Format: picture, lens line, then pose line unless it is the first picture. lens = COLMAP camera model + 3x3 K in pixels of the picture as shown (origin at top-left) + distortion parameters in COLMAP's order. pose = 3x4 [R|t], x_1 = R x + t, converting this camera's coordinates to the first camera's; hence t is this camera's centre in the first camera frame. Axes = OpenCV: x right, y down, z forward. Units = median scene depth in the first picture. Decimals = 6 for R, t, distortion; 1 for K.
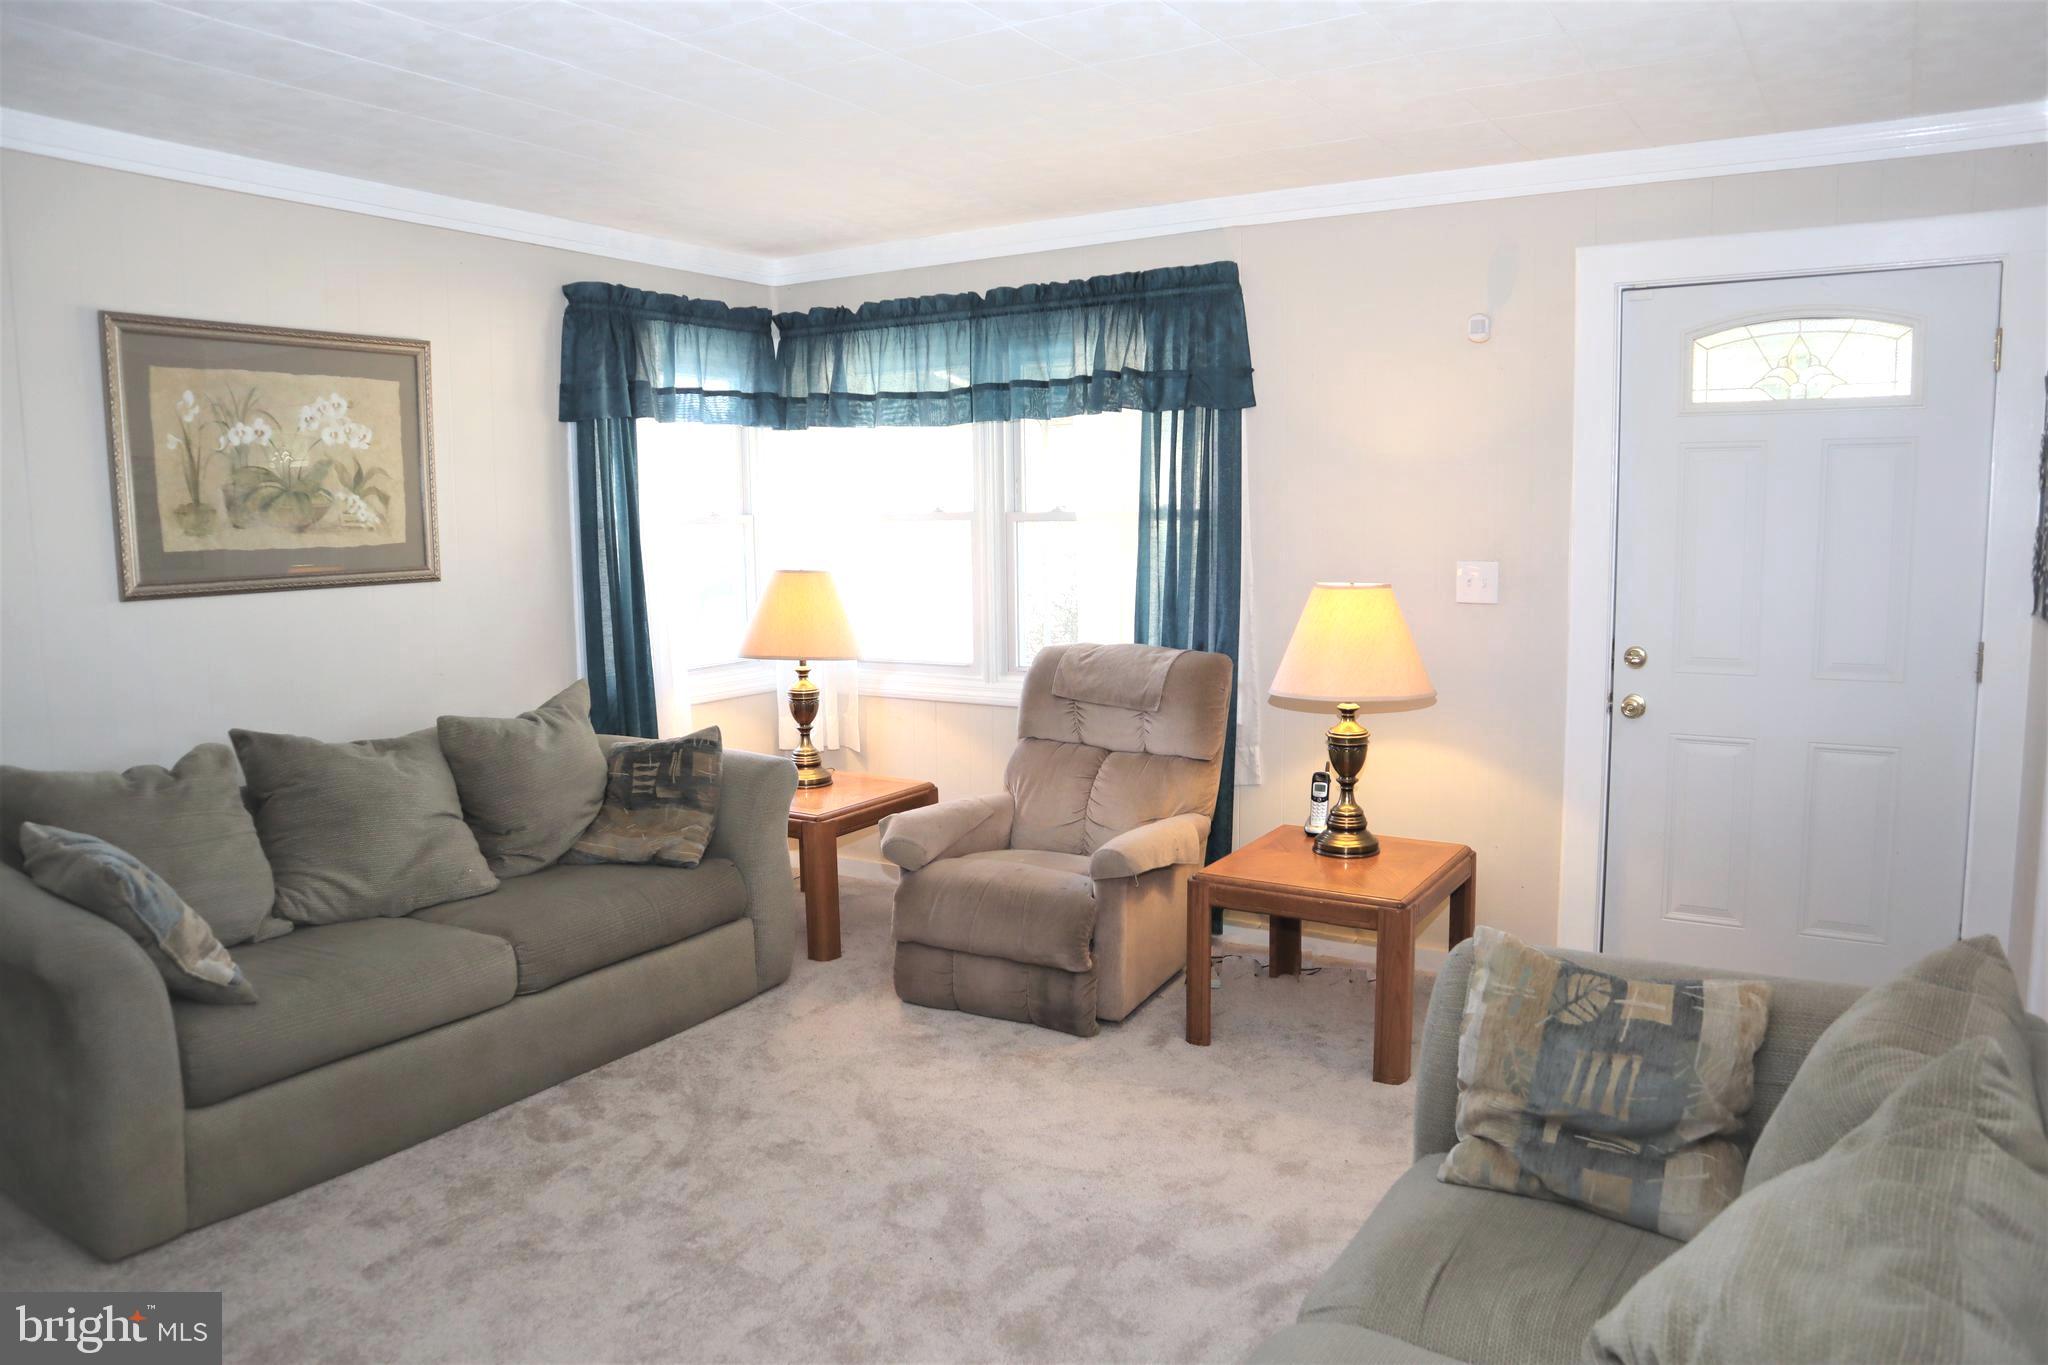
lens RADIAL K [[1449.0, 0, 1024.0], [0, 1449.0, 682.5], [0, 0, 1]] dist [-0.125497, 0.087303]
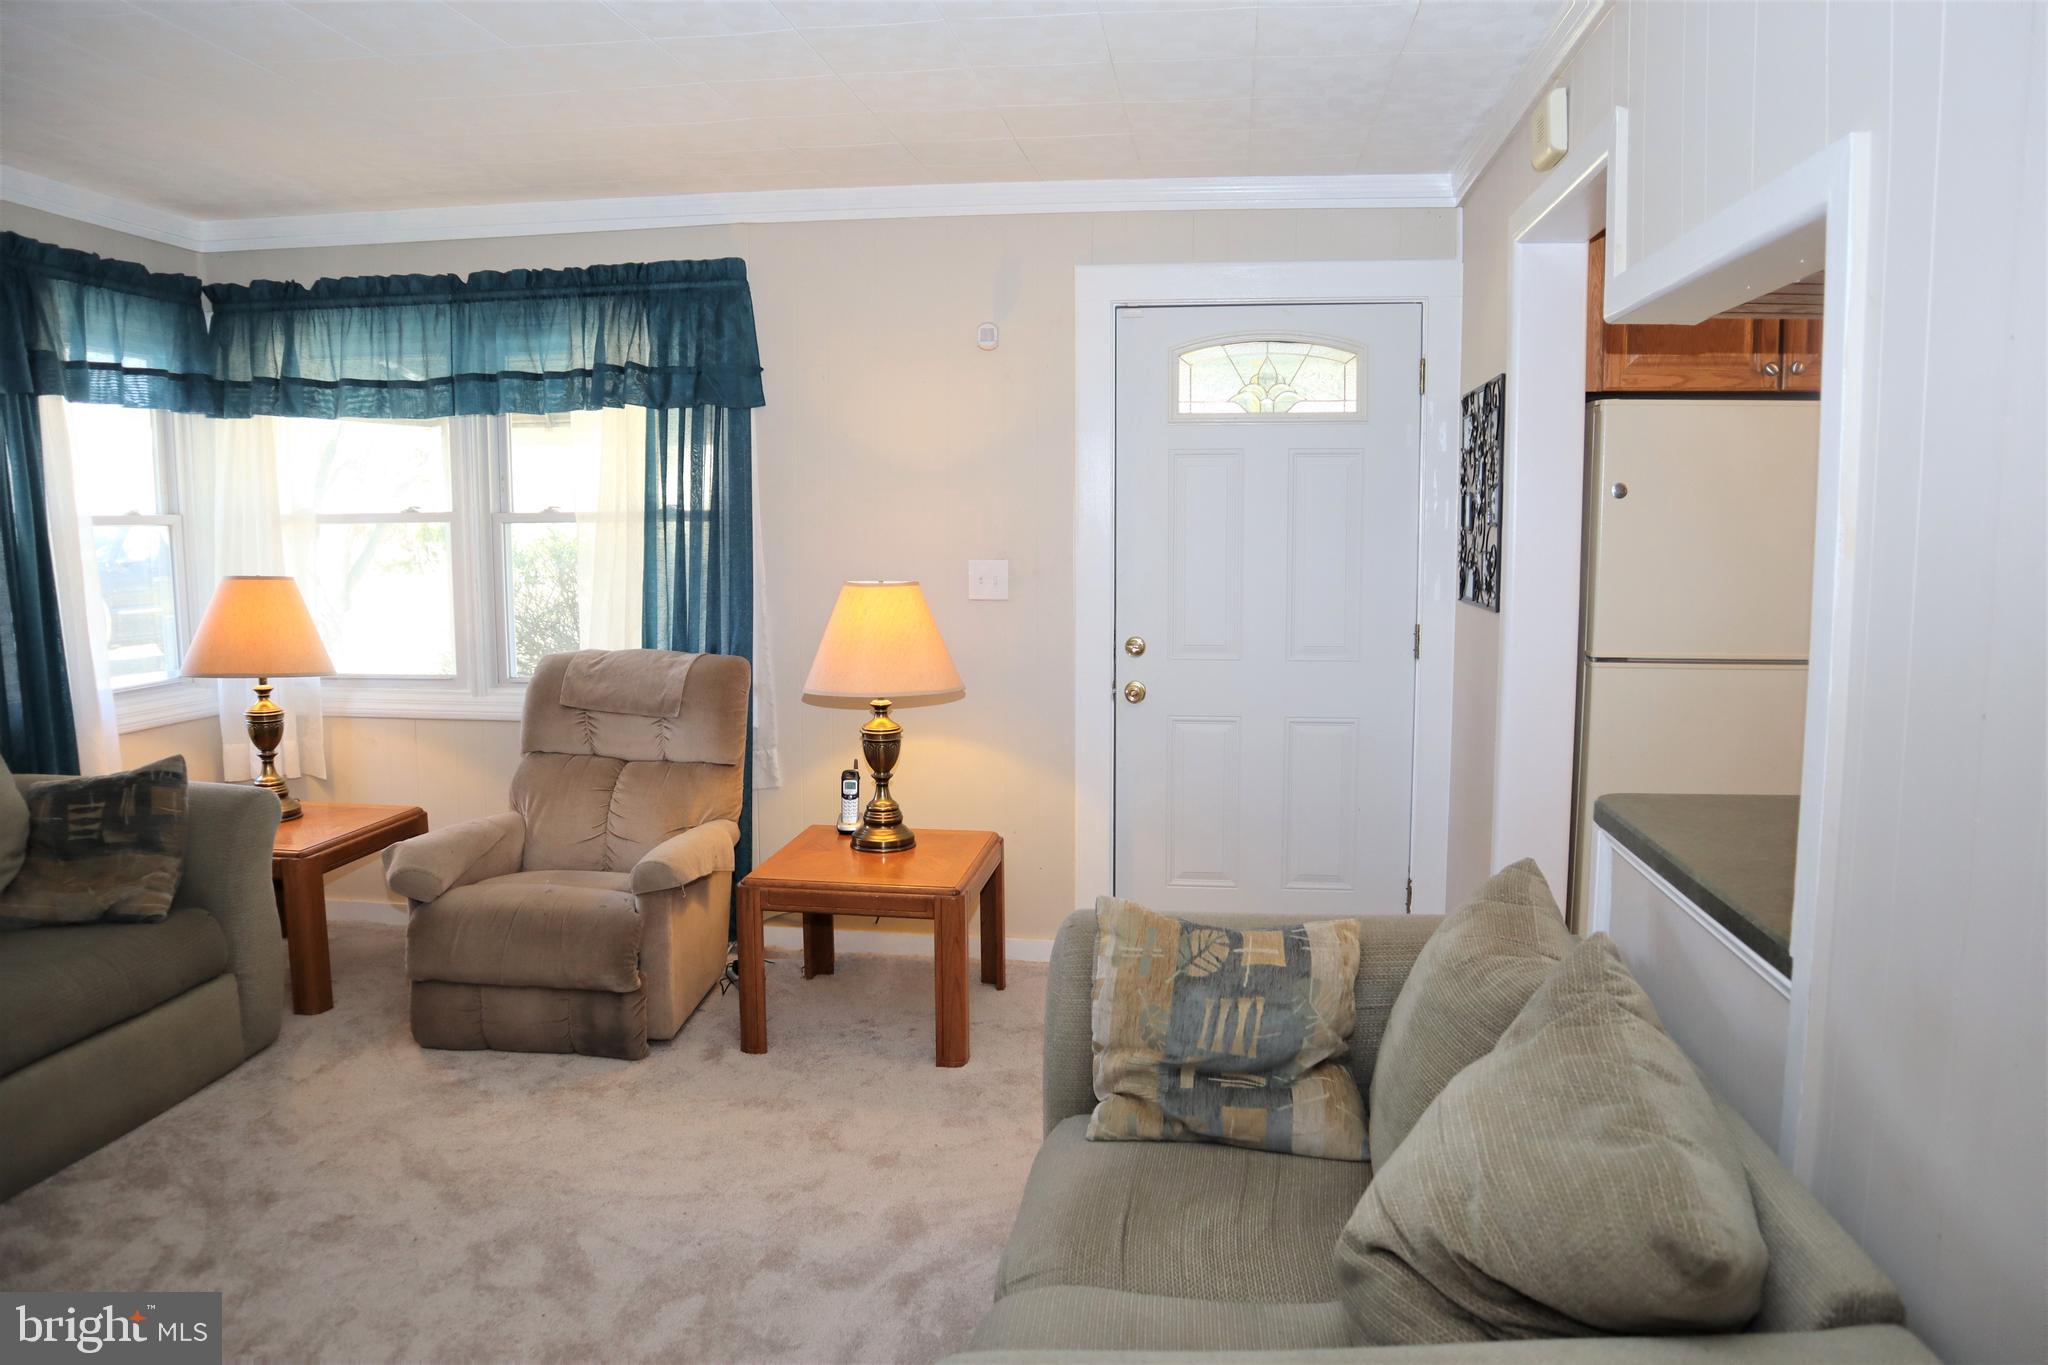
lens RADIAL K [[1449.0, 0, 1024.0], [0, 1449.0, 682.5], [0, 0, 1]] dist [-0.125497, 0.087303]
pose [[0.910071, -0.033971, 0.413057, -0.105460], [0.038231, 0.999267, -0.002050, 0.008540], [-0.412684, 0.017657, 0.910703, 0.030584]]
